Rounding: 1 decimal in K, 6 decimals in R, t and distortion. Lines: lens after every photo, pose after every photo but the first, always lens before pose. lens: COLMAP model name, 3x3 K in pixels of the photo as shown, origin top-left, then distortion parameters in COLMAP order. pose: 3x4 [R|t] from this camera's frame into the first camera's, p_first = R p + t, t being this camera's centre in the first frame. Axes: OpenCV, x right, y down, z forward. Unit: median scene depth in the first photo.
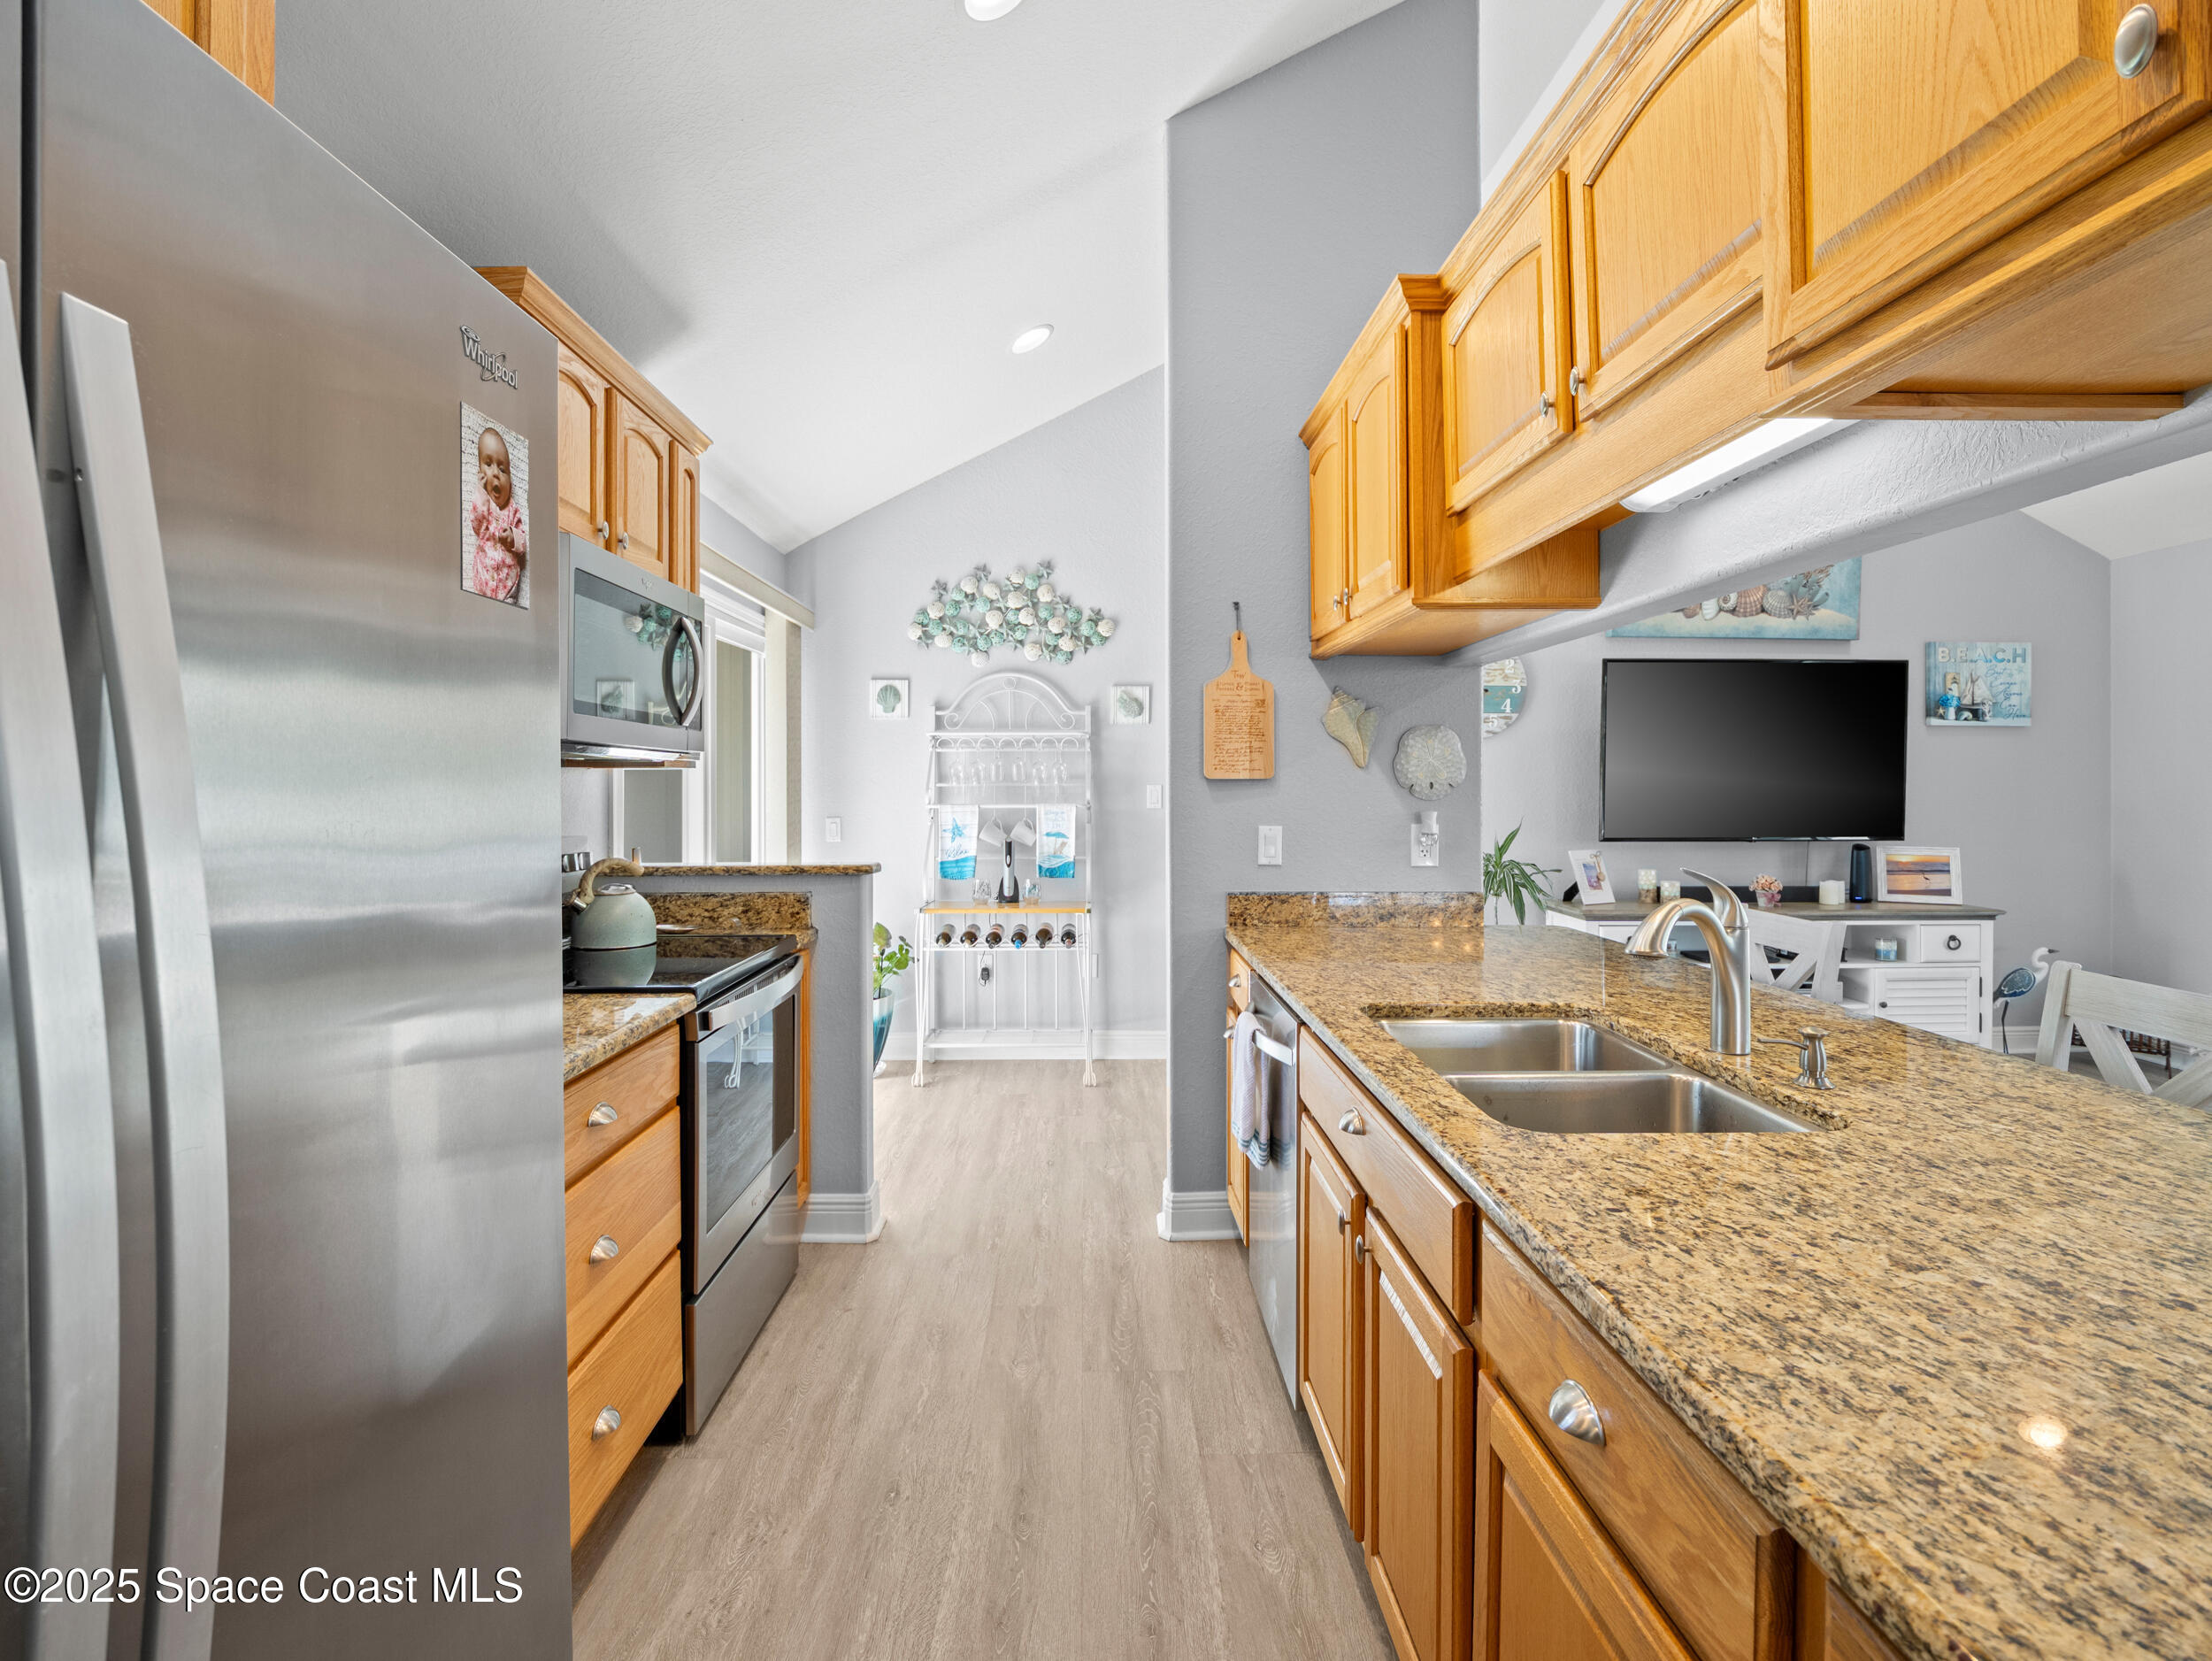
lens RADIAL K [[1069.8, 0, 1103.5], [0, 1069.8, 805.1], [0, 0, 1]] dist [-0.004447, -0.005873]
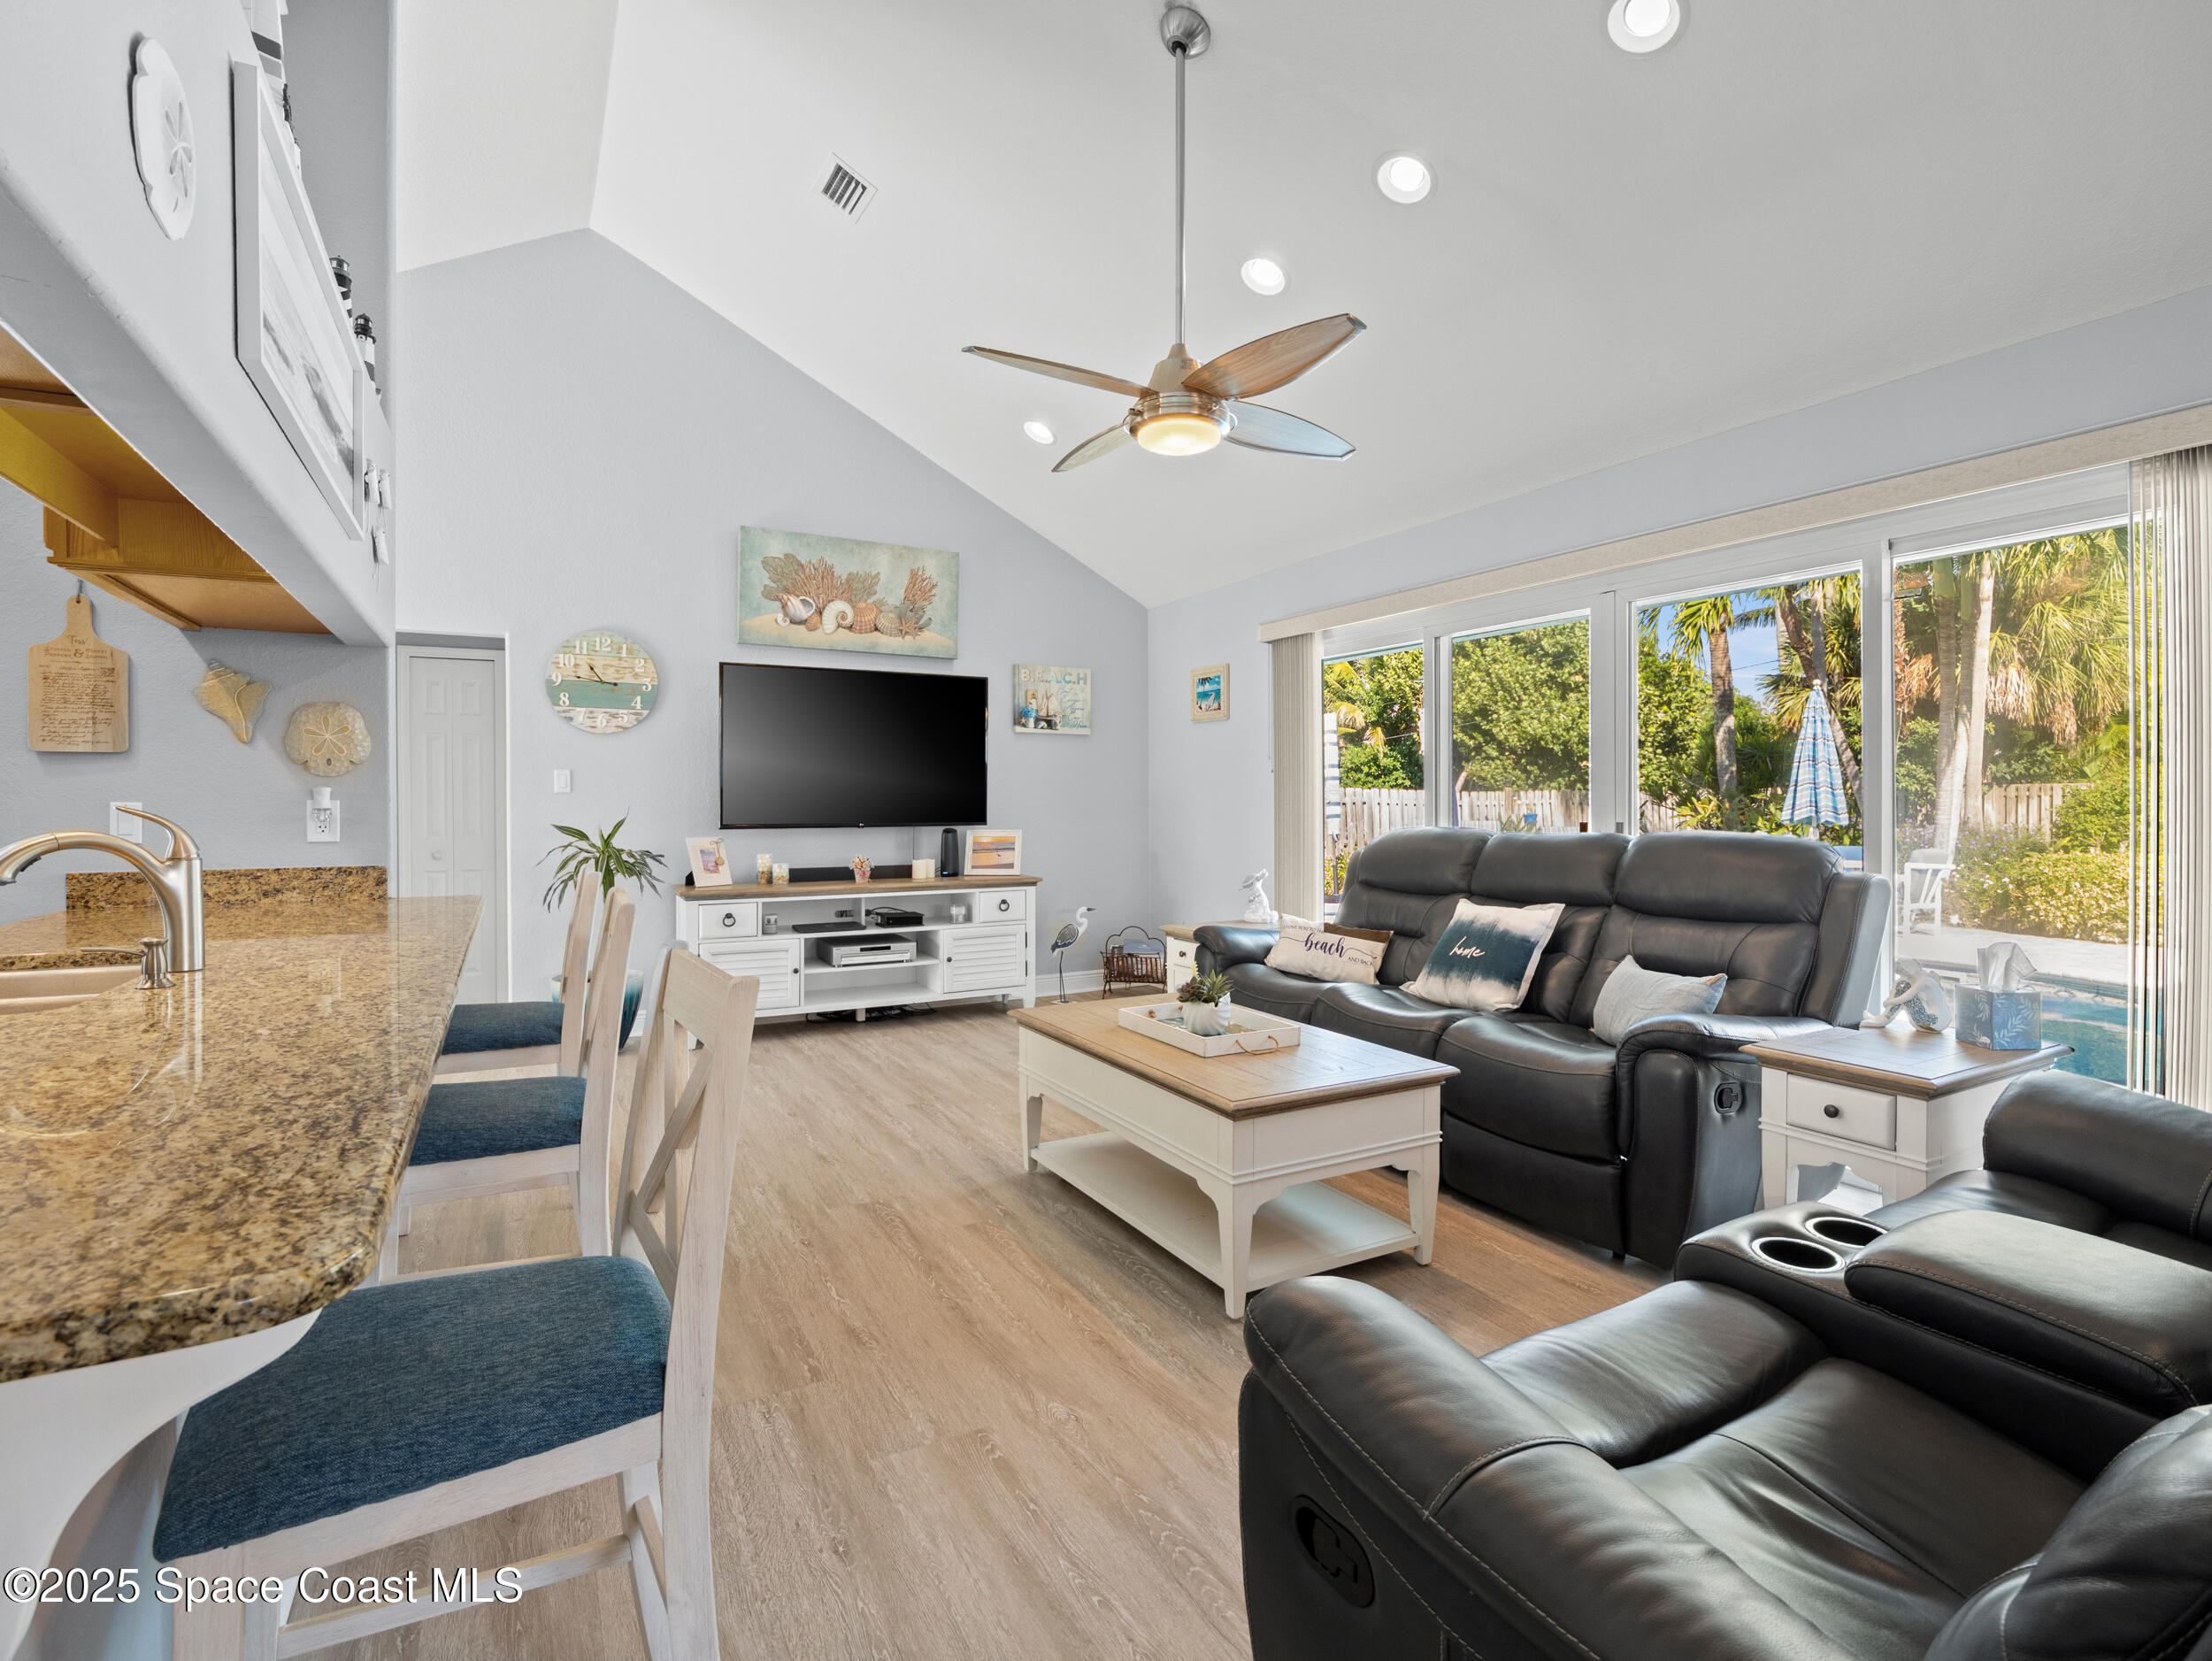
lens RADIAL K [[1069.8, 0, 1103.5], [0, 1069.8, 805.1], [0, 0, 1]] dist [-0.004447, -0.005873]
pose [[0.883454, -0.005332, 0.468488, 0.300425], [0.012714, 0.999840, -0.012596, 0.028074], [-0.468346, 0.017084, 0.883380, -0.147424]]
